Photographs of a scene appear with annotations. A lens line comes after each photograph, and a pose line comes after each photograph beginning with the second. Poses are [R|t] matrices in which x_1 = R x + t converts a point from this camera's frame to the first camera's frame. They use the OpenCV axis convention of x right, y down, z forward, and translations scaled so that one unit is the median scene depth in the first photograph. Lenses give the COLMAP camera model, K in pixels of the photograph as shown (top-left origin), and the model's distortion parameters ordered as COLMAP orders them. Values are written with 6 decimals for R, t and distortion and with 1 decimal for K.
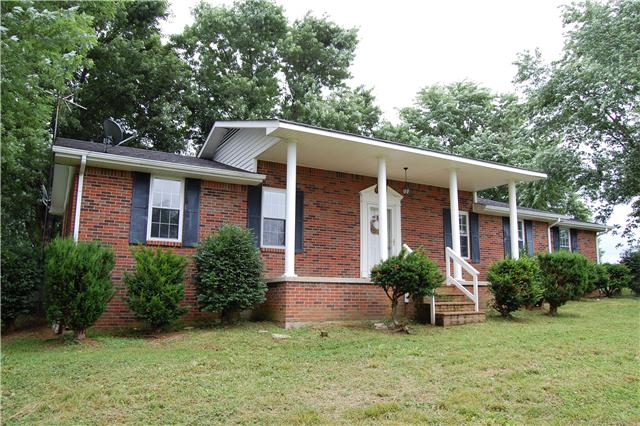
lens RADIAL K [[497.6, 0, 320.0], [0, 497.6, 213.0], [0, 0, 1]] dist [-0.107957, 0.056760]
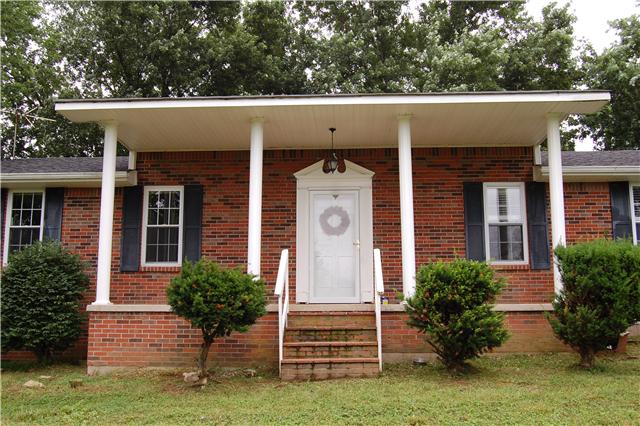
lens RADIAL K [[635.7, 0, 319.9], [0, 635.7, 230.8], [0, 0, 1]] dist [0.000295, 0.006398]
pose [[0.832159, -0.089915, -0.547199, 0.584487], [0.093129, 0.995412, -0.021938, 0.055799], [0.546661, -0.032705, 0.836715, 0.309164]]
